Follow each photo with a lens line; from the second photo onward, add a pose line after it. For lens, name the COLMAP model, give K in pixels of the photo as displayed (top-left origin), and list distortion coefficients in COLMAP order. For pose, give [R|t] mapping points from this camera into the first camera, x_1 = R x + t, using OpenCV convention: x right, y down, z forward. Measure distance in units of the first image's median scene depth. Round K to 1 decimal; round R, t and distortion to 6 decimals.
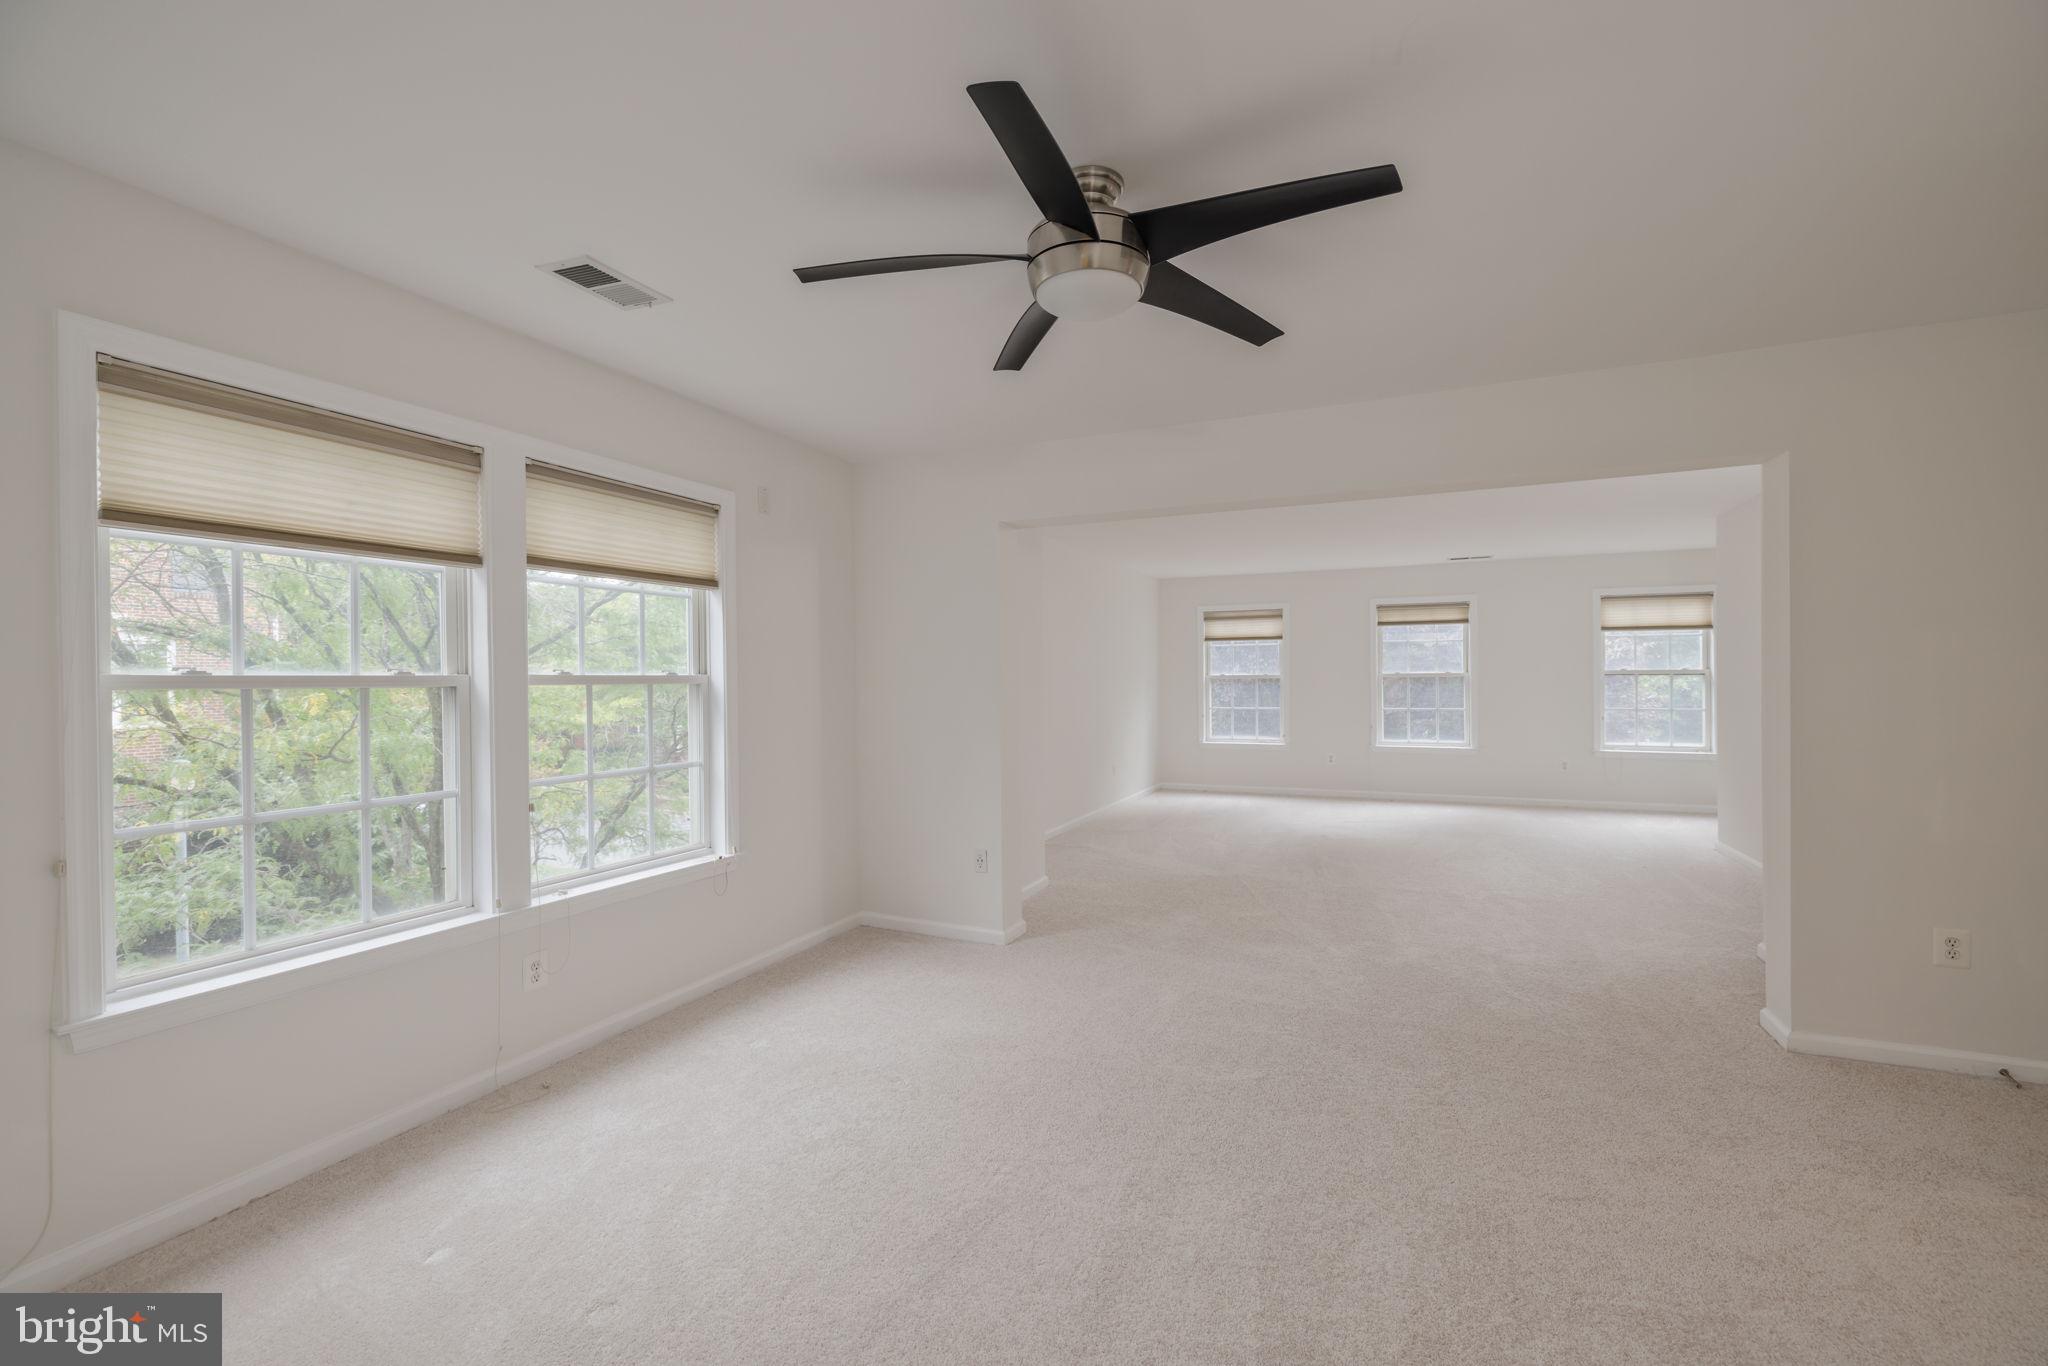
lens RADIAL K [[849.9, 0, 1021.2], [0, 849.9, 677.9], [0, 0, 1]] dist [0.002596, 0.000366]
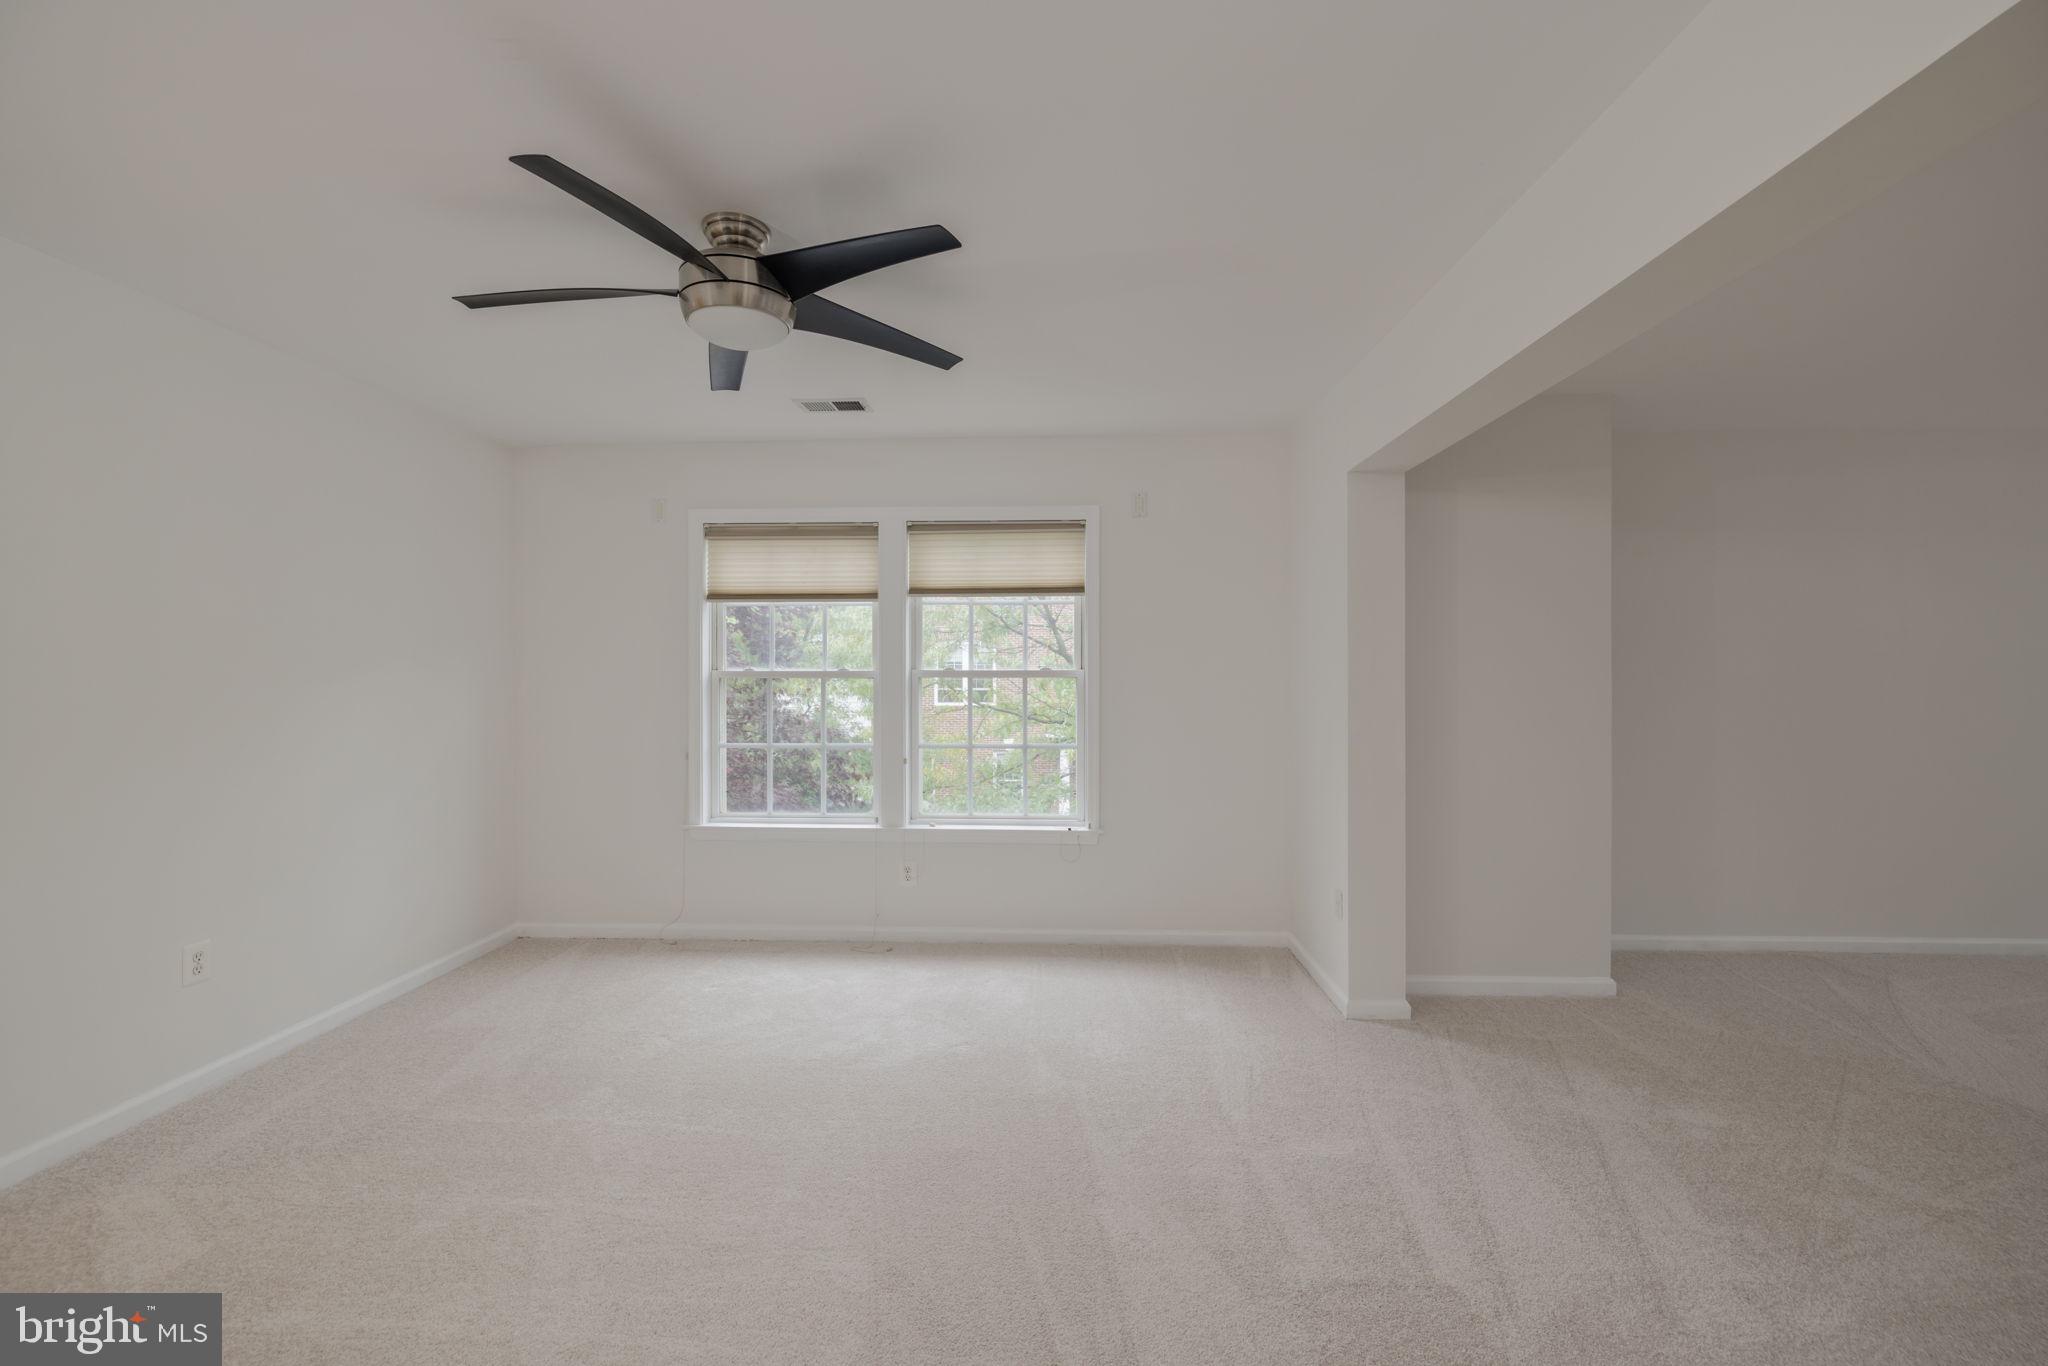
lens RADIAL K [[849.9, 0, 1021.2], [0, 849.9, 677.9], [0, 0, 1]] dist [0.002596, 0.000366]
pose [[0.385420, 0.015148, -0.922617, 0.852575], [0.000963, 0.999858, 0.016819, -0.015775], [0.922741, -0.007371, 0.385351, 0.627551]]
